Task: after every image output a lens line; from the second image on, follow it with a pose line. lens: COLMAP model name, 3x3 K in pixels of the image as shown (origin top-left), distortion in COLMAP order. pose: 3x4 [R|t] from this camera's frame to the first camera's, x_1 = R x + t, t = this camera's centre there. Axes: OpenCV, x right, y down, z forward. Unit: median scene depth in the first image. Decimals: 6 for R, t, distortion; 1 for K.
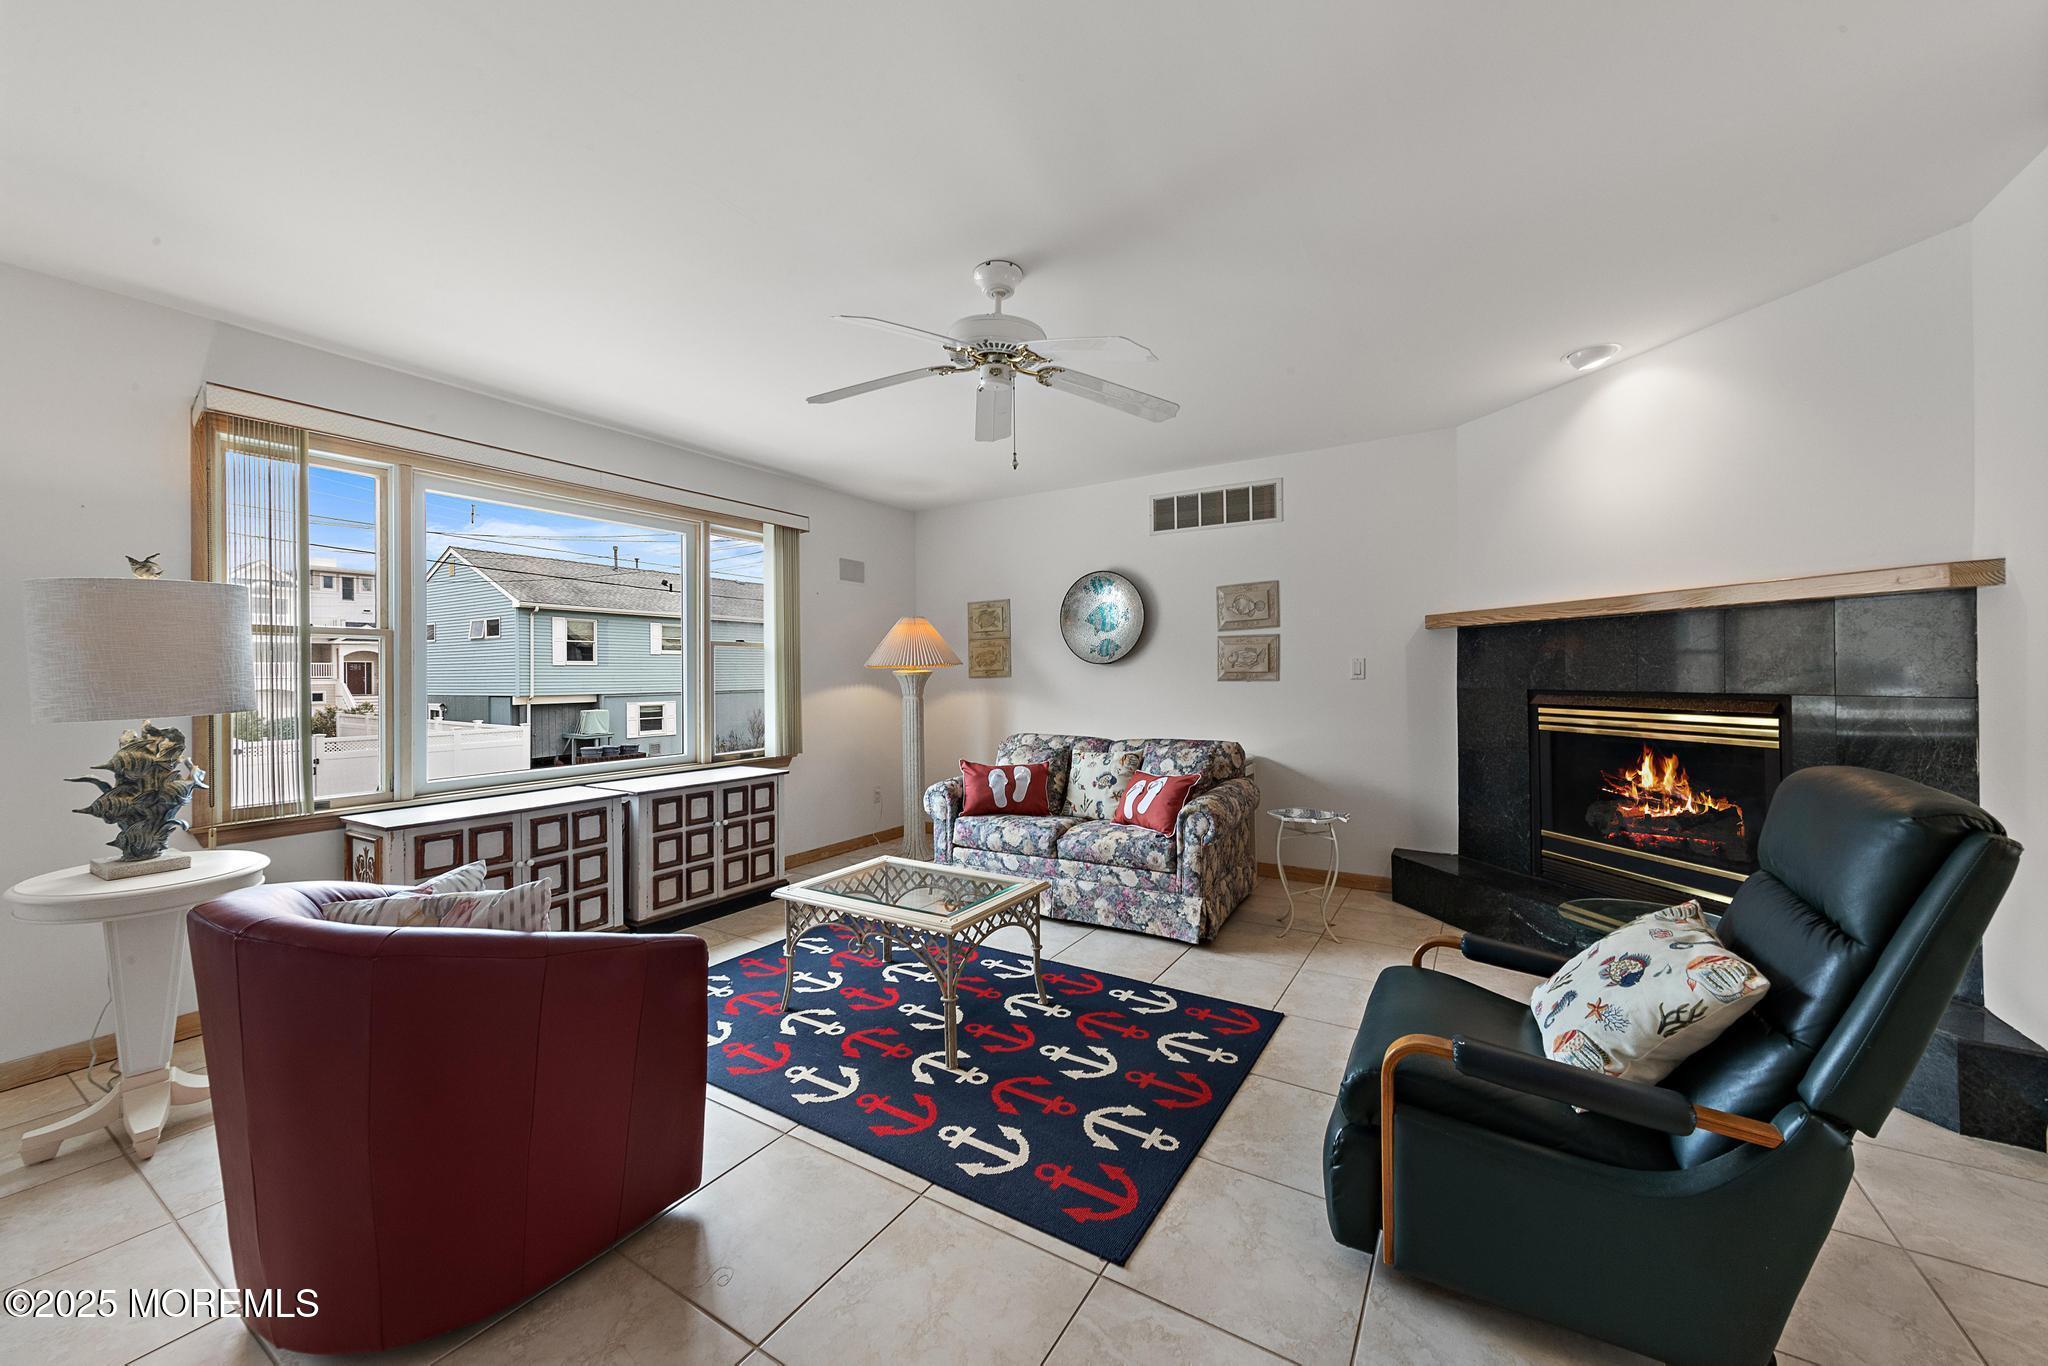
lens RADIAL K [[756.1, 0, 1026.6], [0, 756.1, 677.2], [0, 0, 1]] dist [0.002575, -0.000107]
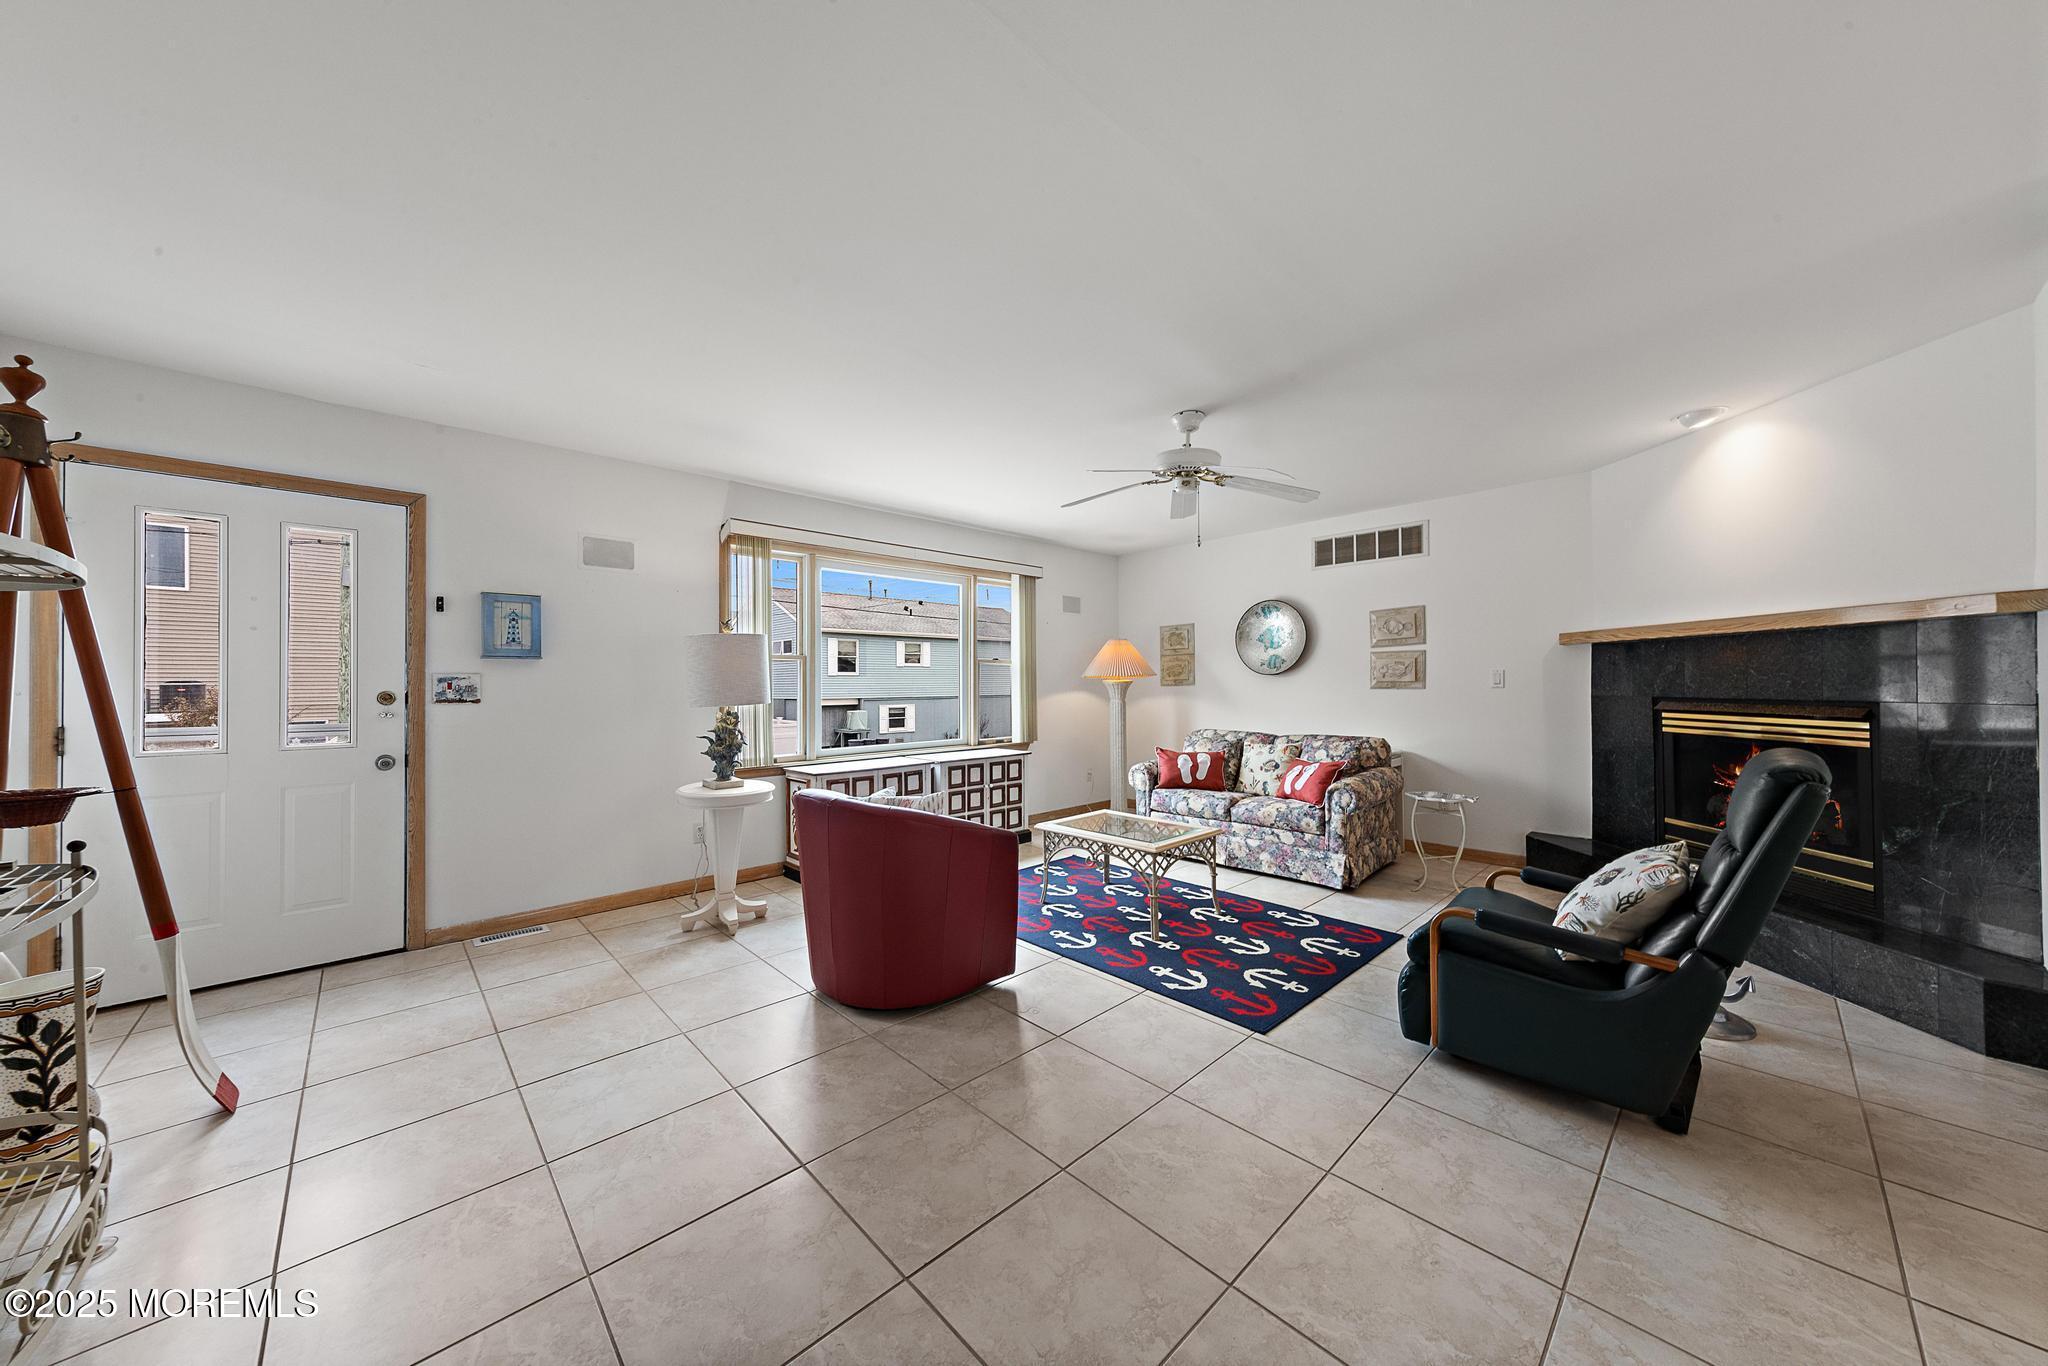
lens RADIAL K [[686.3, 0, 1029.3], [0, 686.3, 687.4], [0, 0, 1]] dist [0.005222, -0.000172]
pose [[0.967432, 0.002946, -0.253113, 0.003217], [-0.002187, 0.999992, 0.003280, 0.000172], [0.253121, -0.002619, 0.967431, -0.284660]]
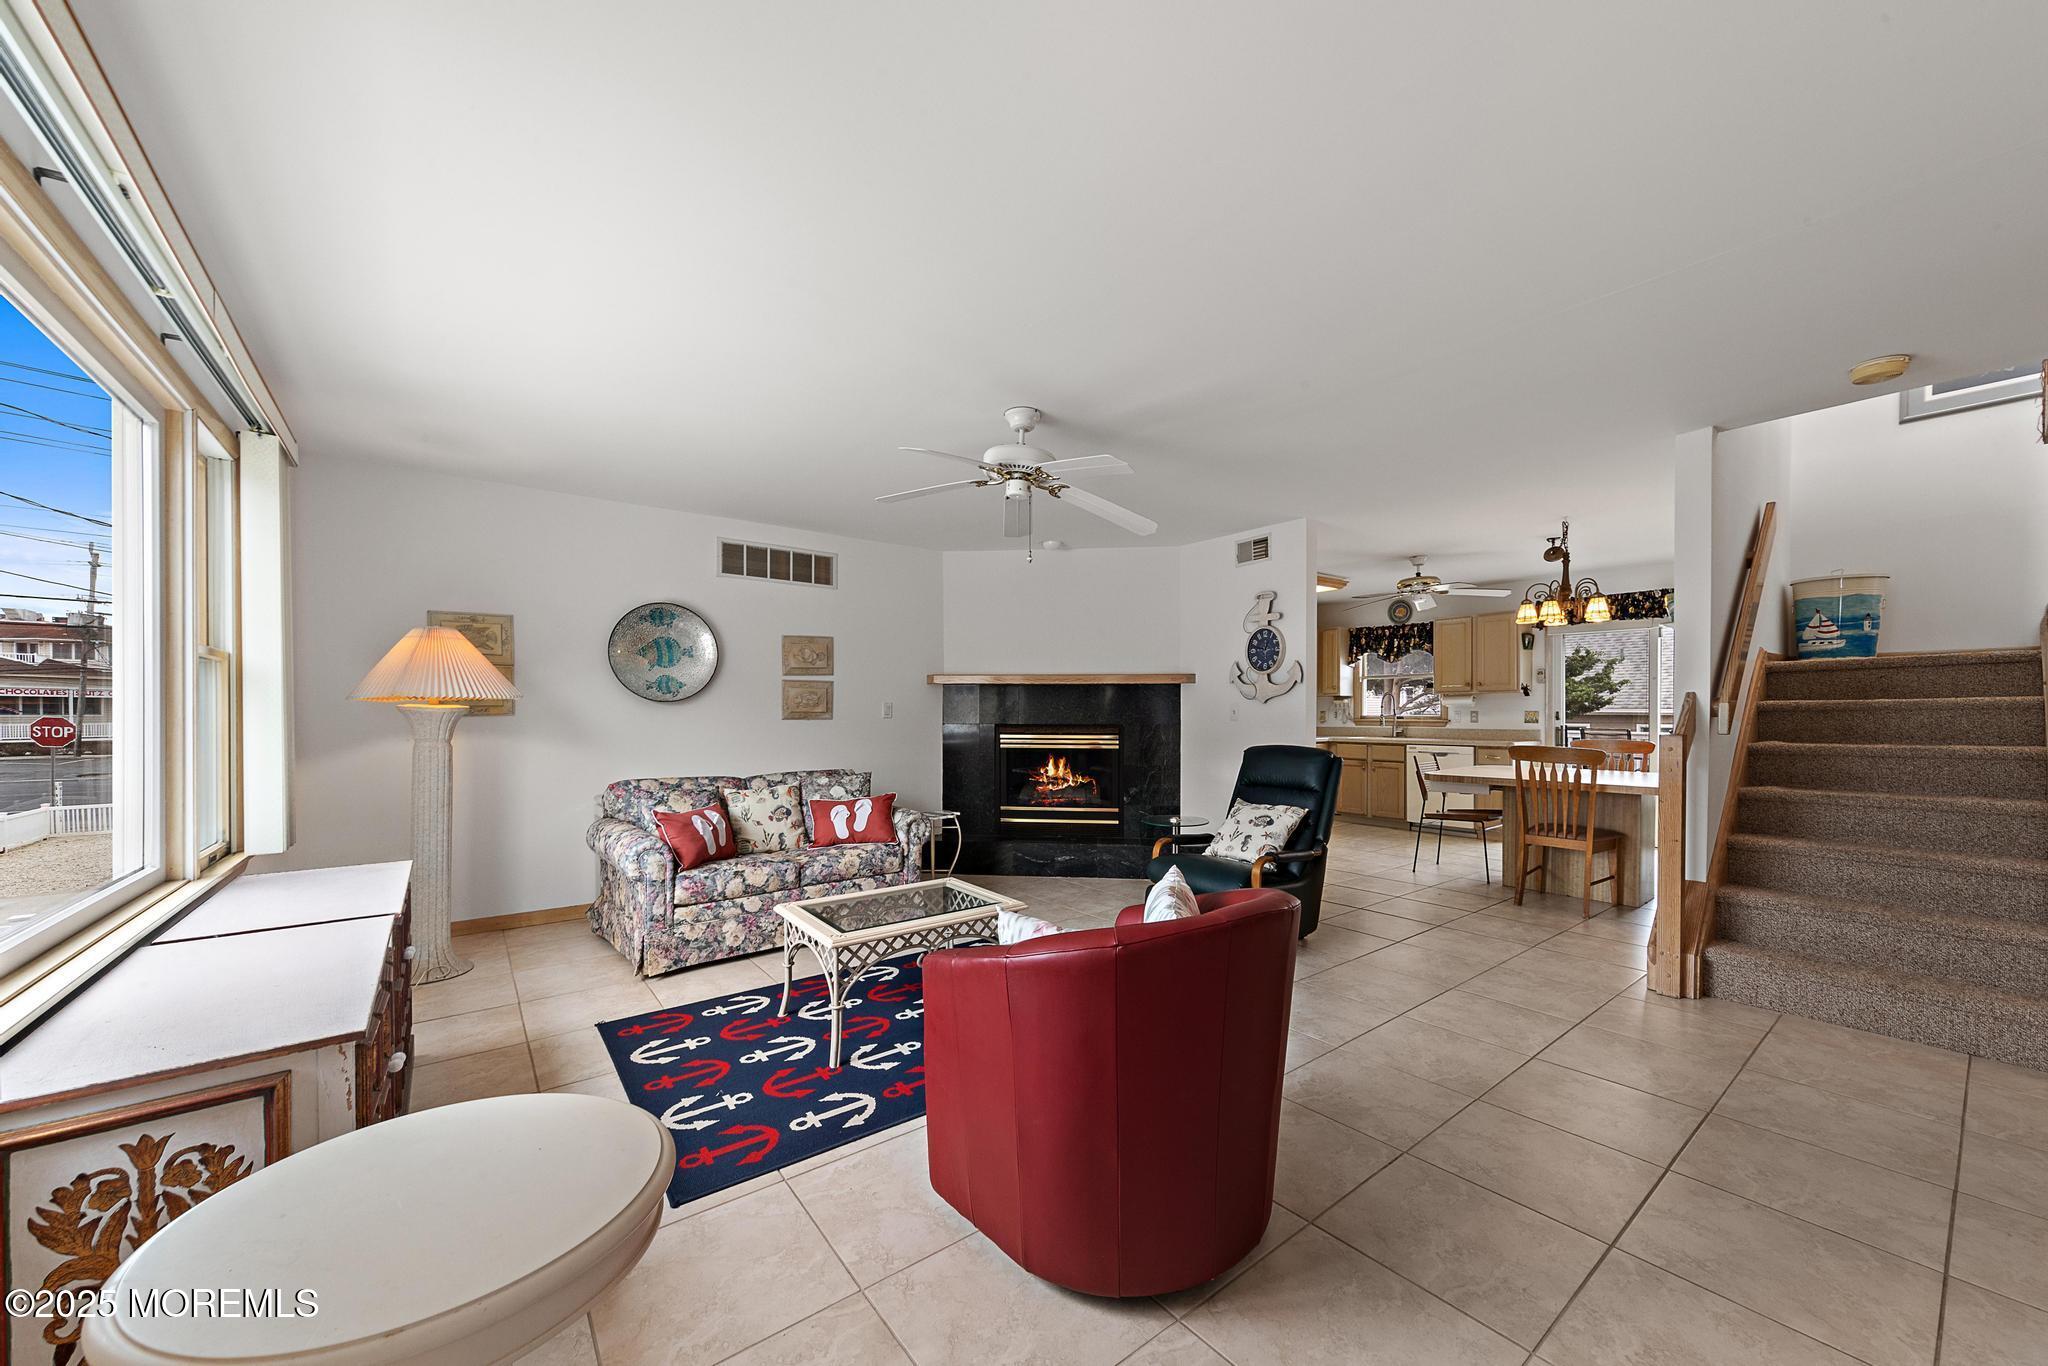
lens RADIAL K [[746.4, 0, 1033.7], [0, 746.4, 720.8], [0, 0, 1]] dist [0.007356, -0.000145]
pose [[0.349113, -0.001042, 0.937080, -0.907396], [0.000024, 0.999999, 0.001103, 0.007435], [-0.937081, -0.000362, 0.349113, 0.365901]]
